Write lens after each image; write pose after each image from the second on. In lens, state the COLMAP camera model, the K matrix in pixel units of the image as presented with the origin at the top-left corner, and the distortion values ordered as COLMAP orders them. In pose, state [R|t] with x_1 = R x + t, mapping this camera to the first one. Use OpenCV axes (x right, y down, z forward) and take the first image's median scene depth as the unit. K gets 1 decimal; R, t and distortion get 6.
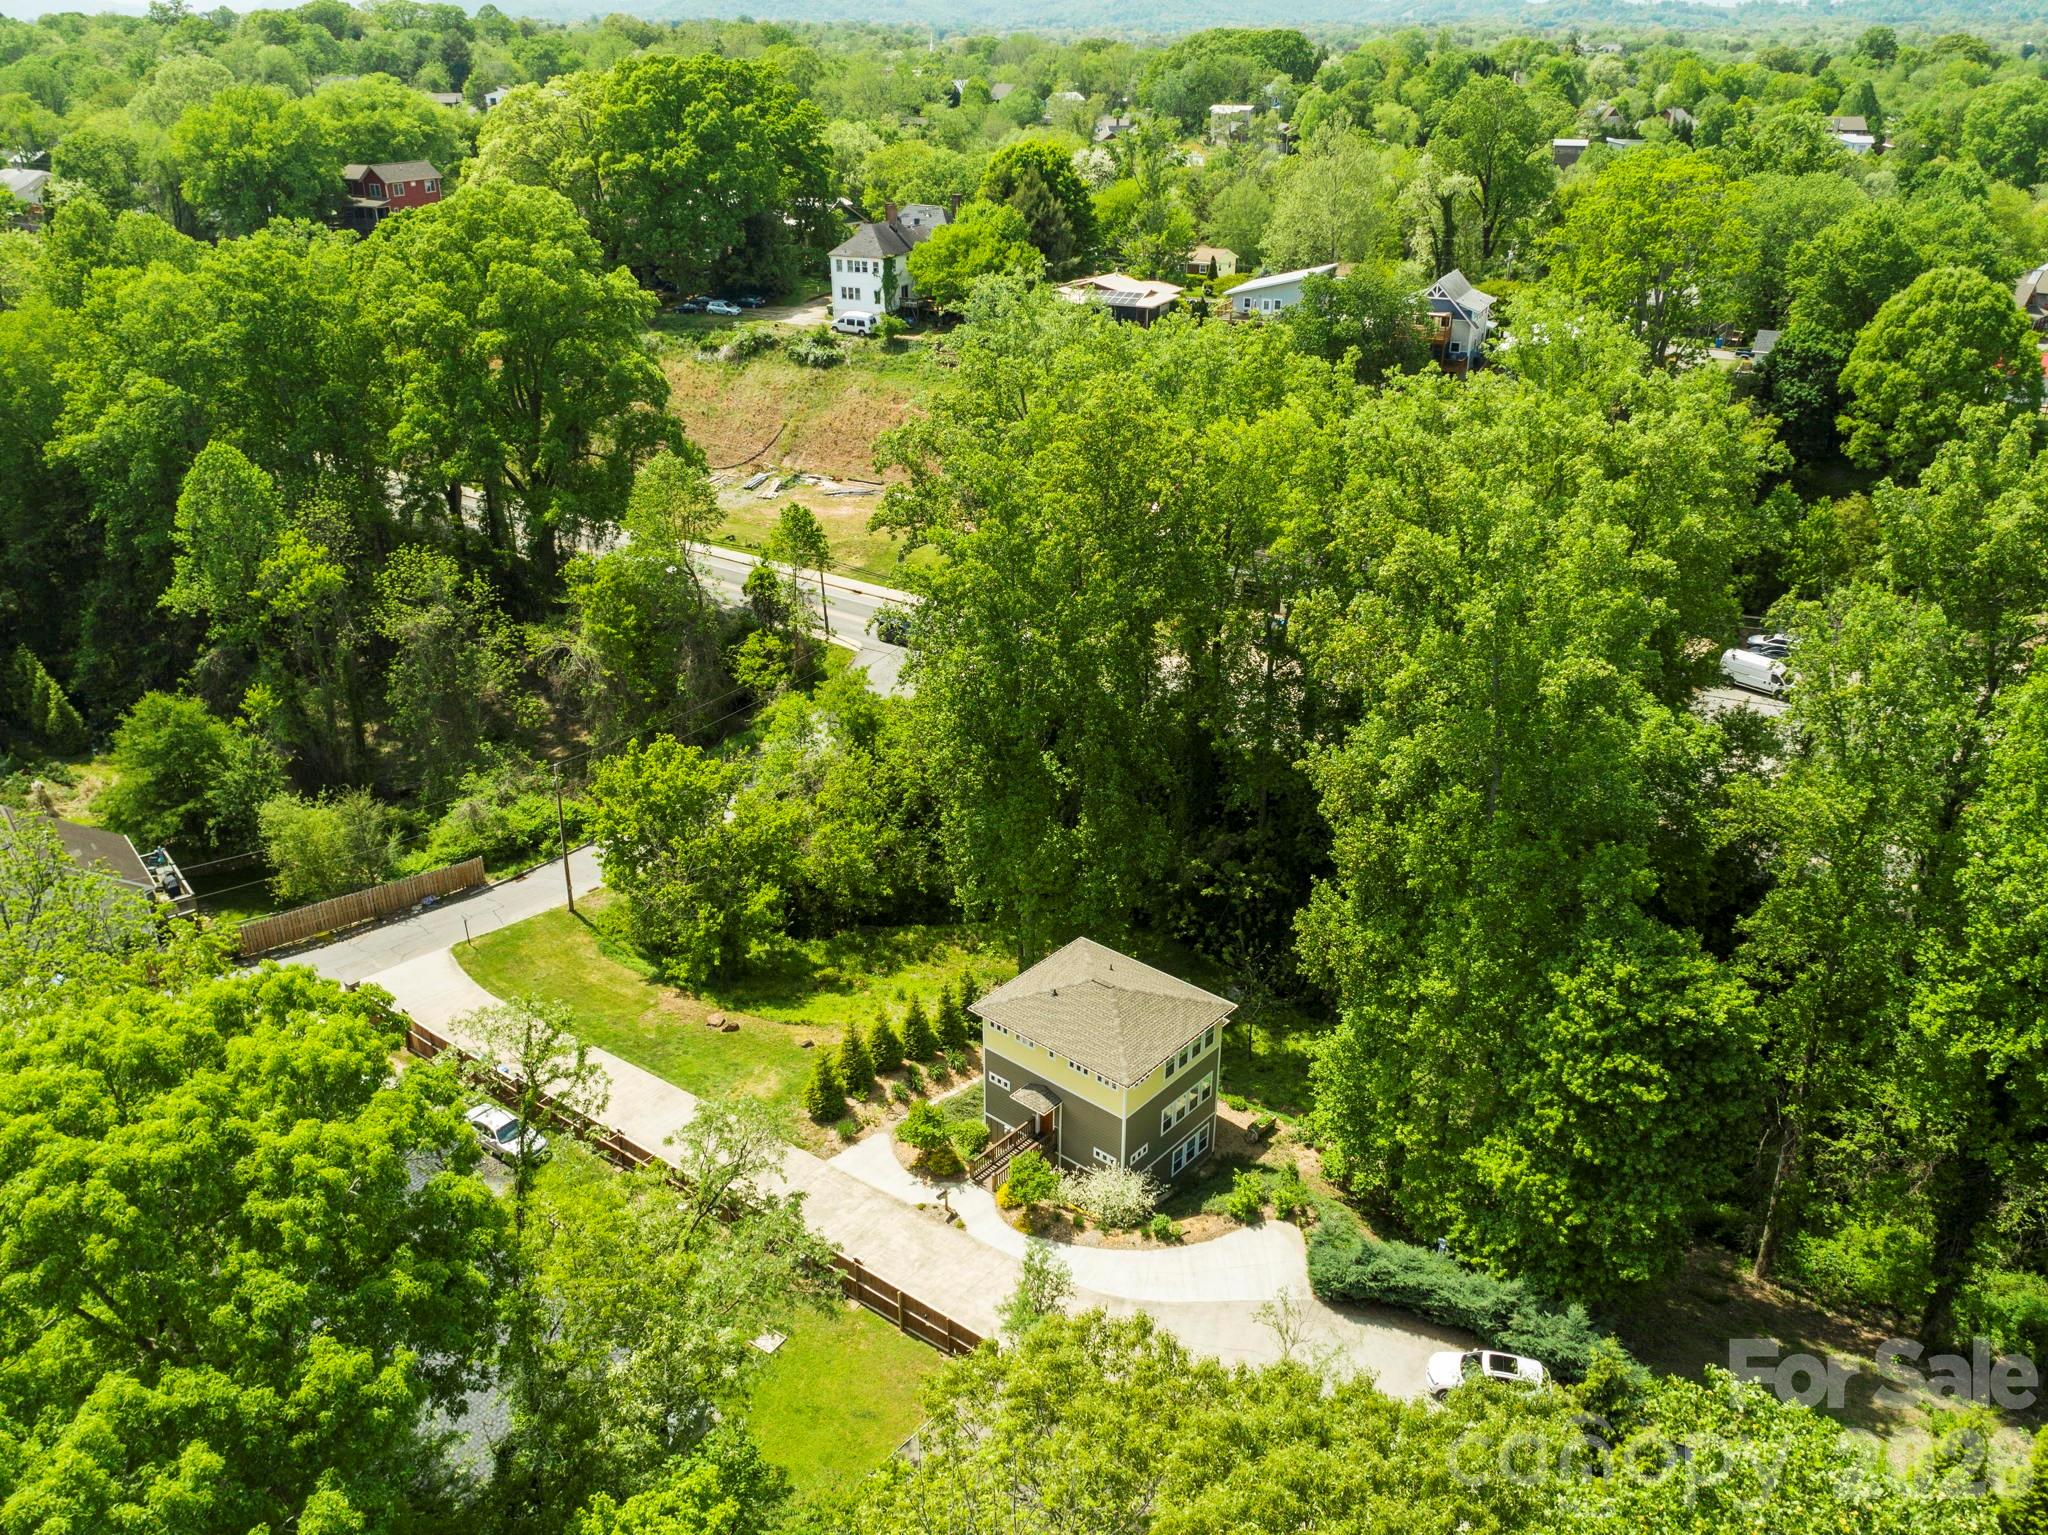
lens RADIAL K [[1555.0, 0, 1024.5], [0, 1555.0, 764.5], [0, 0, 1]] dist [-0.024890, 0.016333]
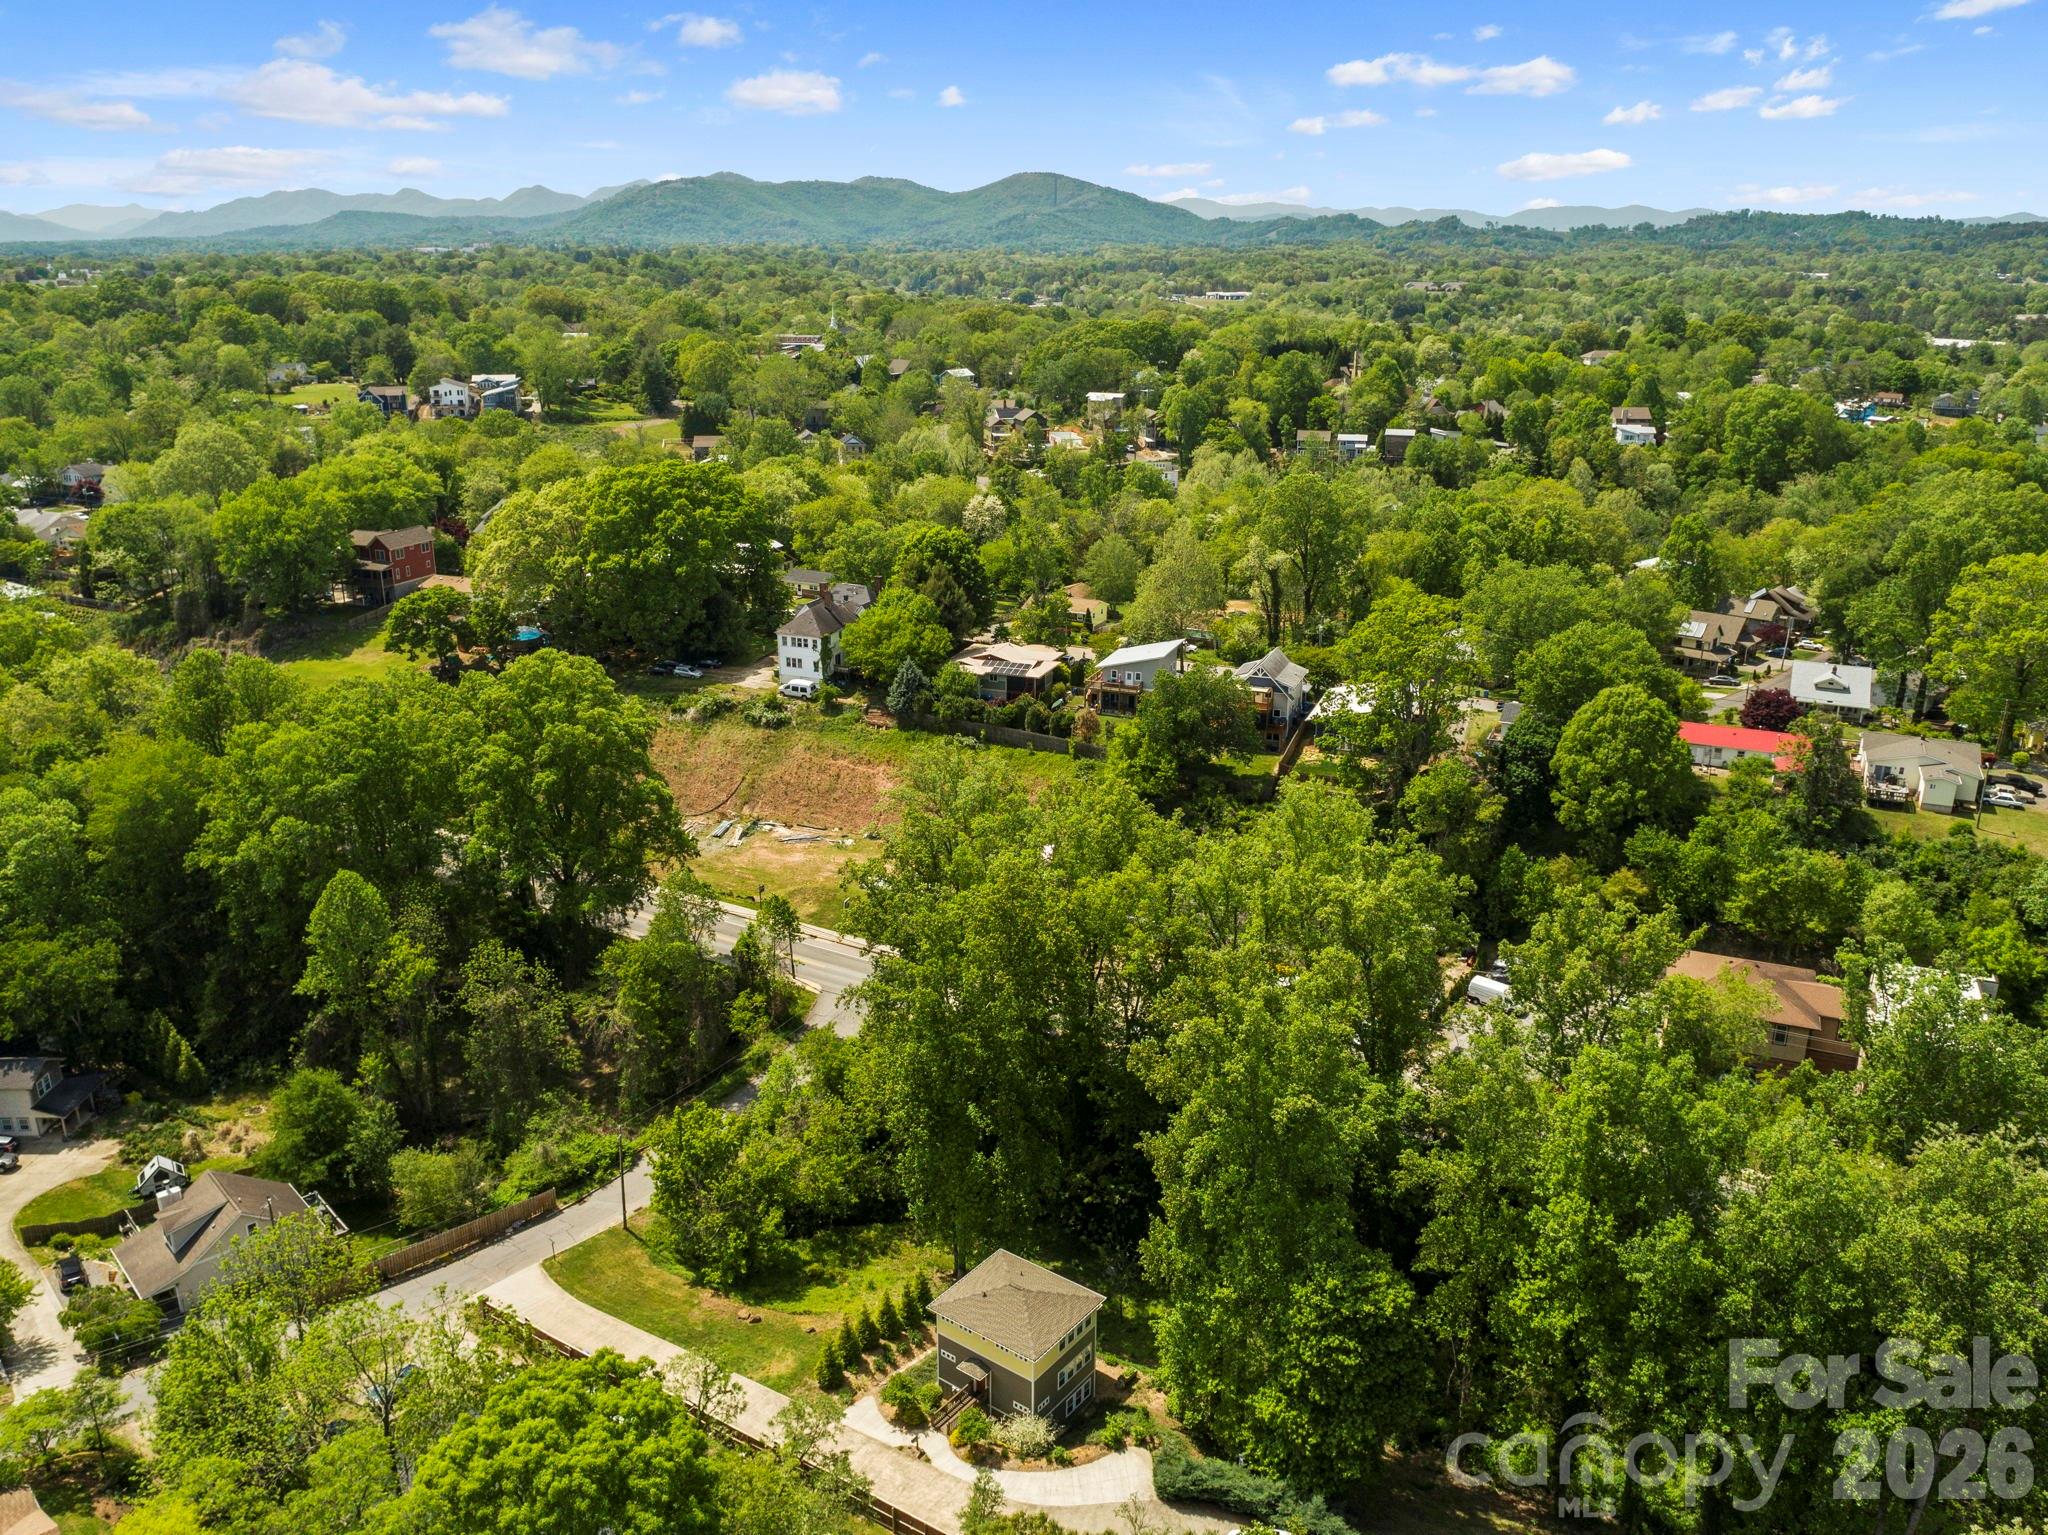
lens RADIAL K [[1555.0, 0, 1026.4], [0, 1555.0, 767.5], [0, 0, 1]] dist [-0.024890, 0.016333]
pose [[0.997555, -0.018849, 0.067298, -0.021030], [0.026407, 0.993217, -0.113241, -0.125444], [-0.064707, 0.114742, 0.991286, -0.363666]]
